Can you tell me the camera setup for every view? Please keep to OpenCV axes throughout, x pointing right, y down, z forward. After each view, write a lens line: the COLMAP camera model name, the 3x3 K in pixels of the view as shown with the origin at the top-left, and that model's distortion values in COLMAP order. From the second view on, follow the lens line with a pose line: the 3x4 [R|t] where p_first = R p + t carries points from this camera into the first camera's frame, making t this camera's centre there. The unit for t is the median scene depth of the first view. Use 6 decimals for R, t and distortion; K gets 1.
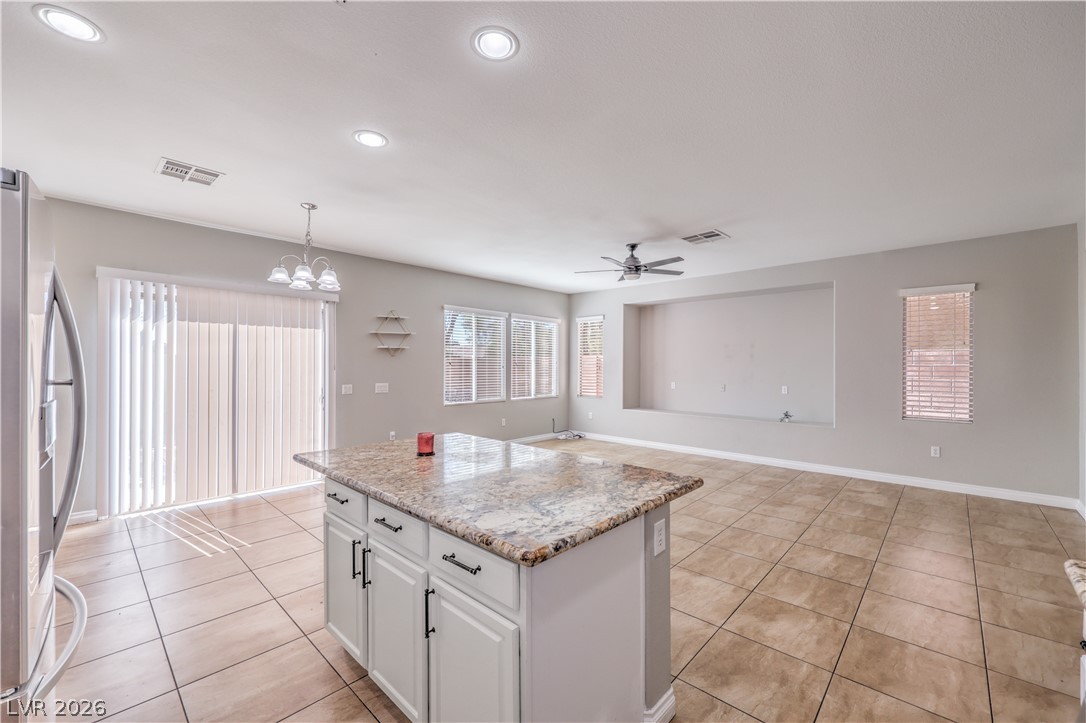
lens RADIAL K [[437.8, 0, 543.9], [0, 437.8, 368.2], [0, 0, 1]] dist [-0.007806, 0.002698]
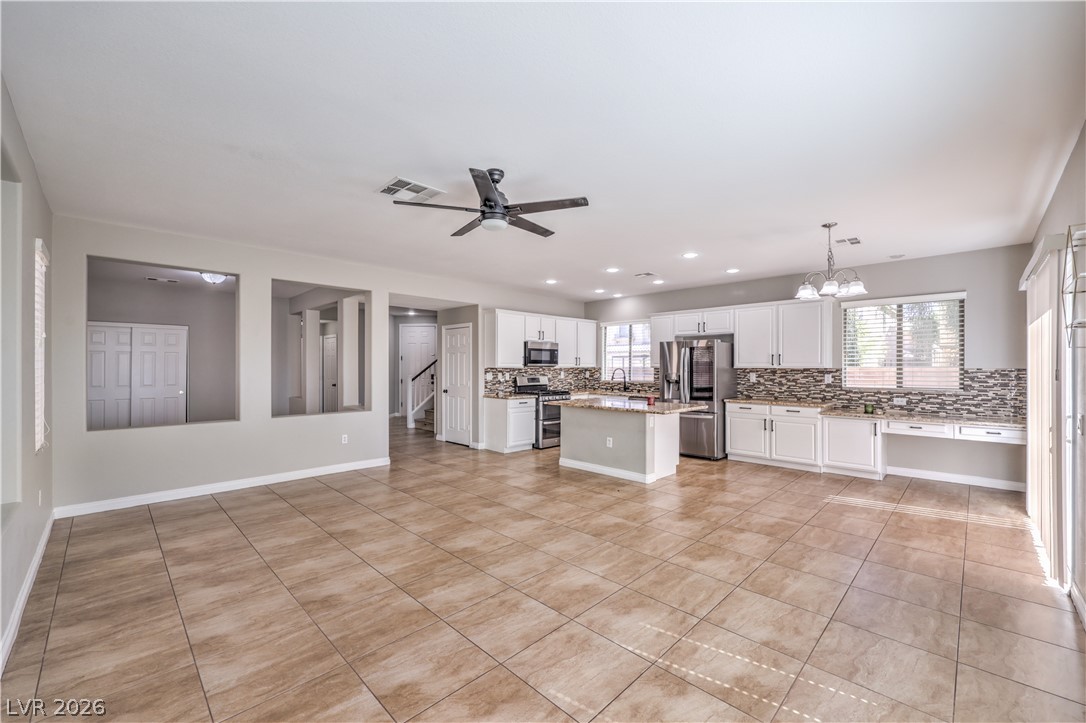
lens RADIAL K [[437.8, 0, 539.5], [0, 437.8, 369.6], [0, 0, 1]] dist [-0.007806, 0.002698]
pose [[-0.999079, -0.004168, 0.042698, 0.117072], [-0.003508, 0.999873, 0.015516, -0.016523], [-0.042757, 0.015352, -0.998968, 1.710299]]
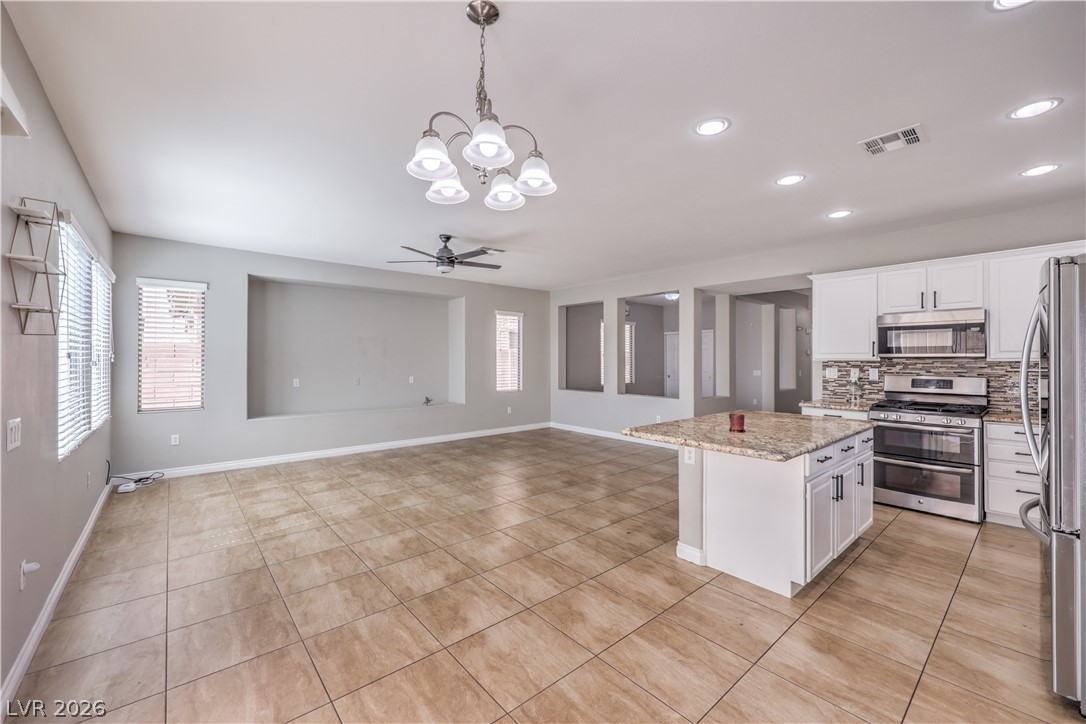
lens RADIAL K [[437.8, 0, 545.2], [0, 437.8, 350.8], [0, 0, 1]] dist [-0.007806, 0.002698]
pose [[0.116081, 0.014761, 0.993130, -0.794585], [0.005674, 0.999863, -0.015525, -0.008592], [-0.993224, 0.007438, 0.115981, 0.703336]]
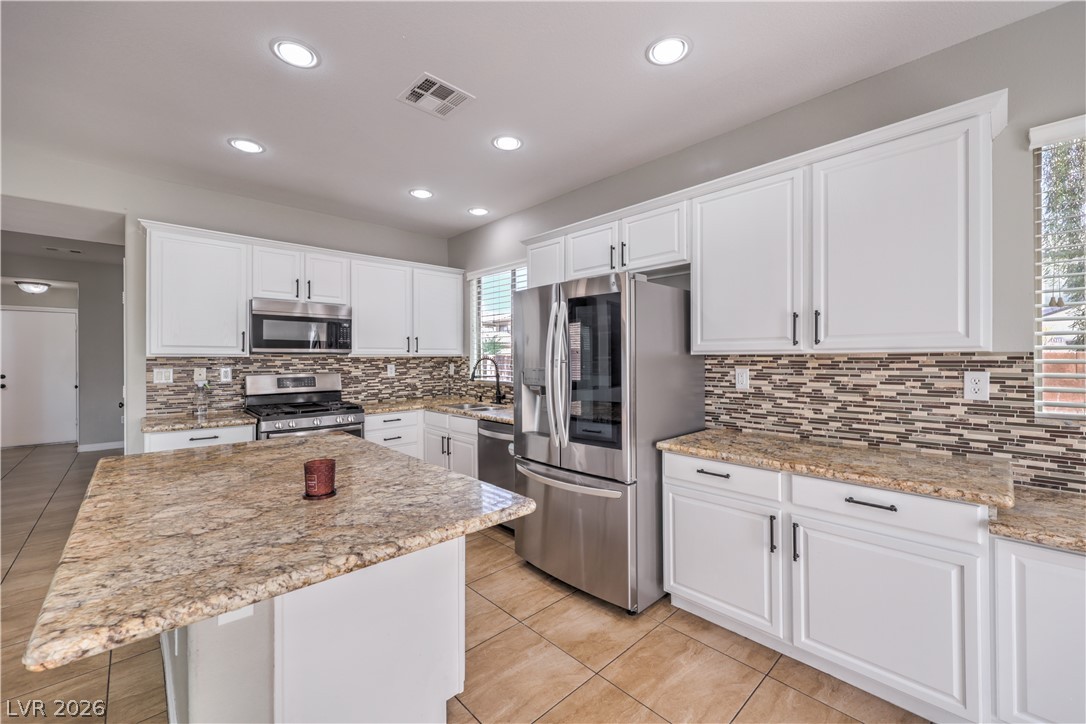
lens RADIAL K [[437.8, 0, 543.0], [0, 437.8, 355.4], [0, 0, 1]] dist [-0.007806, 0.002698]
pose [[-0.997218, 0.000326, 0.074541, -0.318950], [0.000475, 0.999998, 0.001980, -0.001359], [-0.074540, 0.002010, -0.997216, 0.800478]]
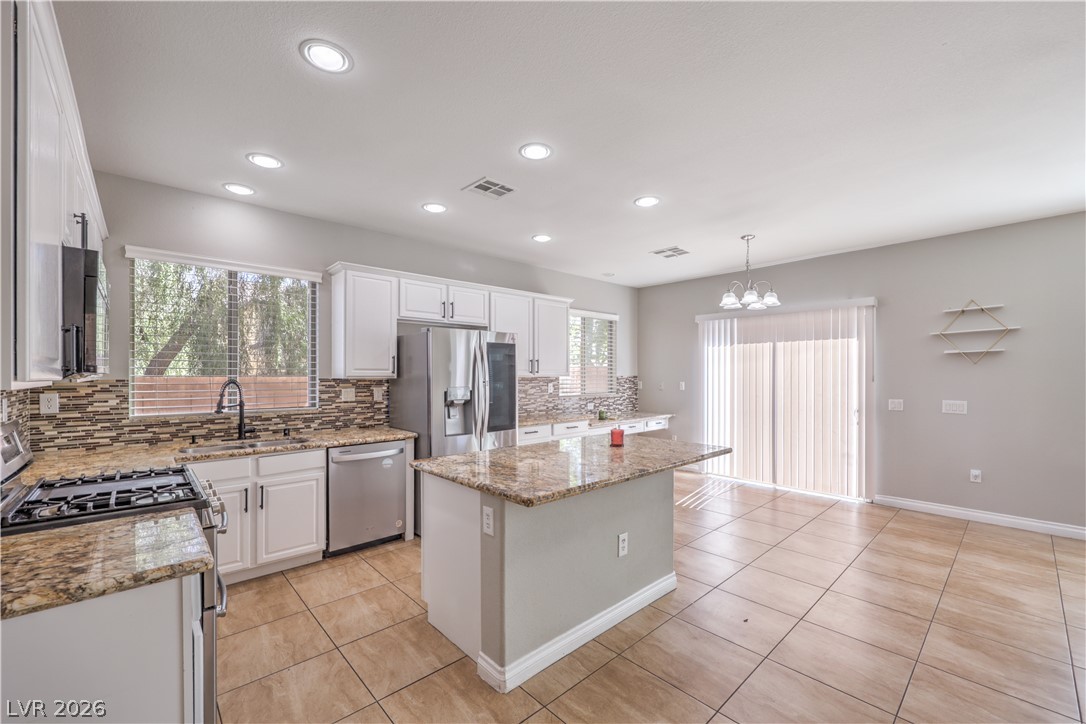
lens RADIAL K [[437.8, 0, 543.6], [0, 437.8, 374.6], [0, 0, 1]] dist [-0.007806, 0.002698]
pose [[-0.078145, -0.004495, -0.996932, 0.516045], [-0.004355, 0.999982, -0.004167, -0.003992], [0.996932, 0.004016, -0.078163, 0.441092]]
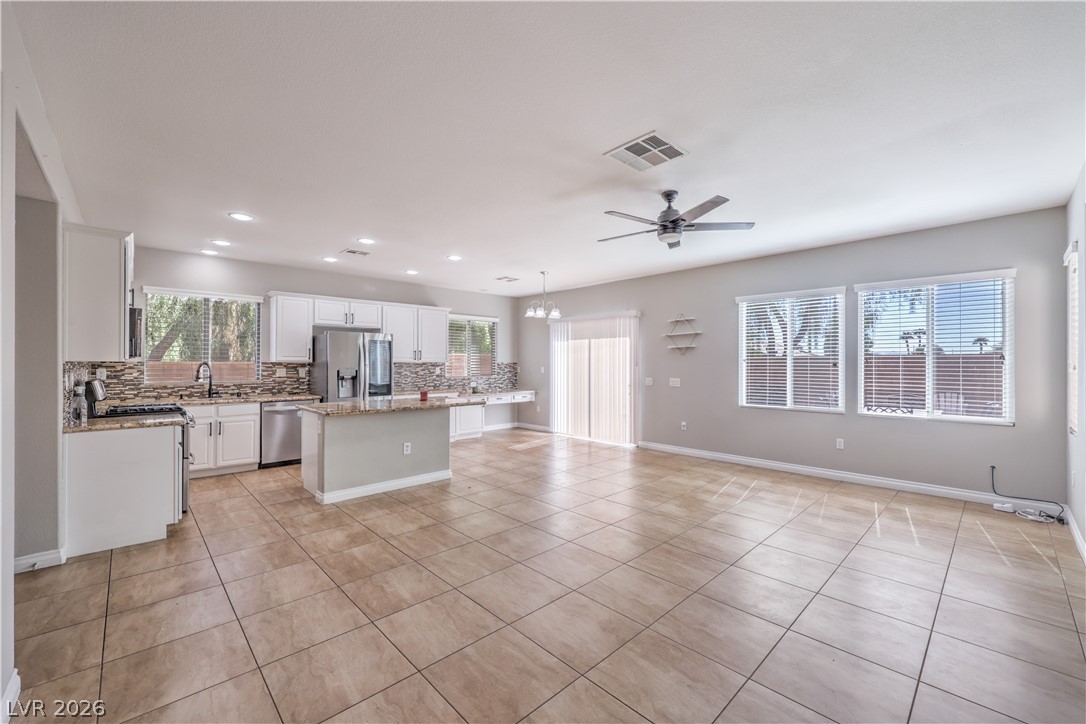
lens RADIAL K [[437.8, 0, 545.0], [0, 437.8, 360.4], [0, 0, 1]] dist [-0.007806, 0.002698]
pose [[-0.061070, -0.011482, -0.998067, 0.988873], [-0.008144, 0.999906, -0.011005, 0.003676], [0.998100, 0.007456, -0.061158, 0.888211]]
